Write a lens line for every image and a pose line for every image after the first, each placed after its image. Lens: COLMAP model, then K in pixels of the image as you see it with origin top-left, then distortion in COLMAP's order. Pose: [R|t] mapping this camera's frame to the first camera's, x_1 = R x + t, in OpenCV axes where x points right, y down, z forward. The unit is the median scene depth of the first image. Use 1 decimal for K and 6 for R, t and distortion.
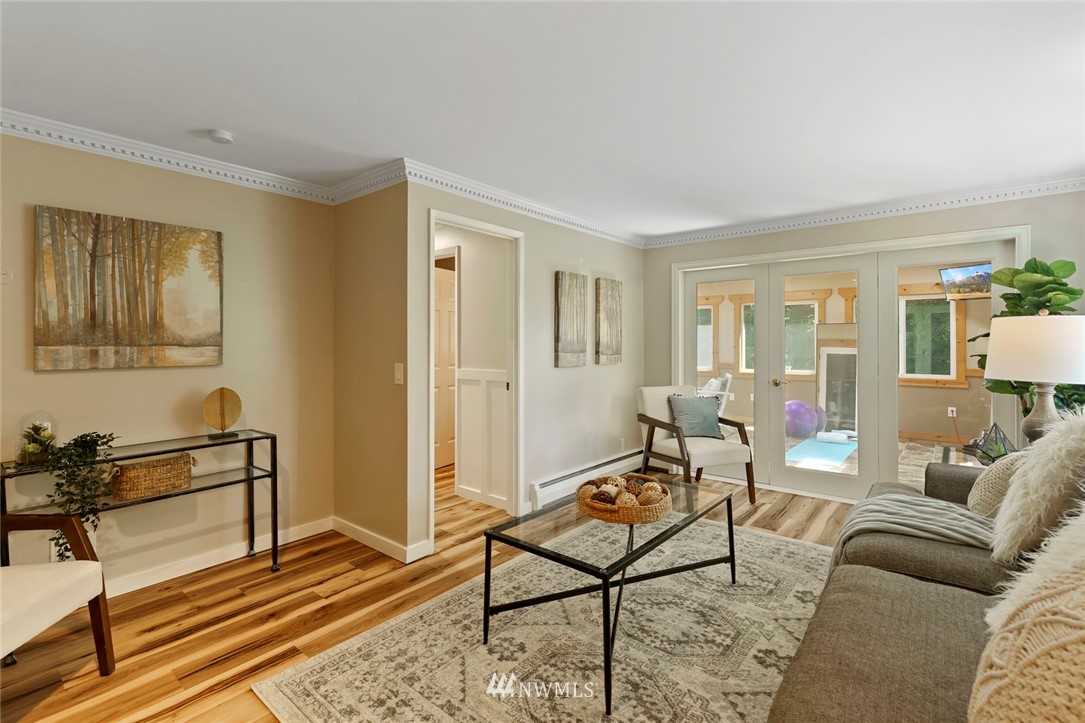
lens RADIAL K [[489.5, 0, 541.2], [0, 489.5, 349.8], [0, 0, 1]] dist [-0.000149, -0.000145]
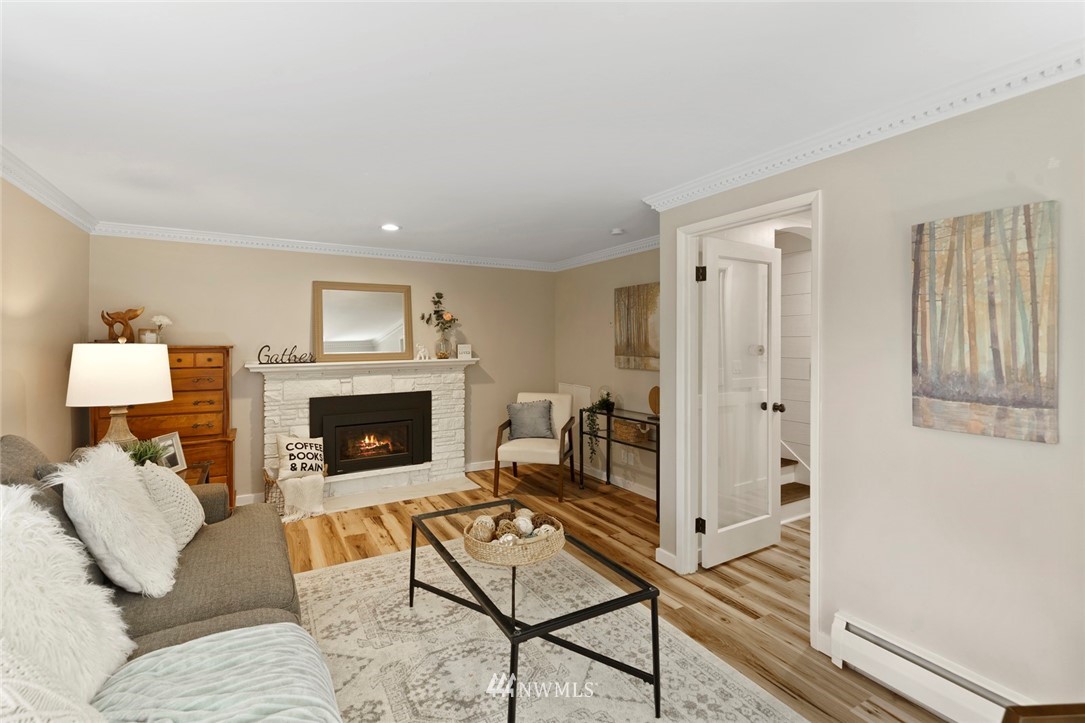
lens RADIAL K [[489.5, 0, 531.8], [0, 489.5, 345.6], [0, 0, 1]] dist [-0.000149, -0.000145]
pose [[-0.354622, 0.012941, -0.934920, 1.037711], [-0.010377, 0.999788, 0.017775, -0.081311], [0.934952, 0.016005, -0.354412, 1.364597]]
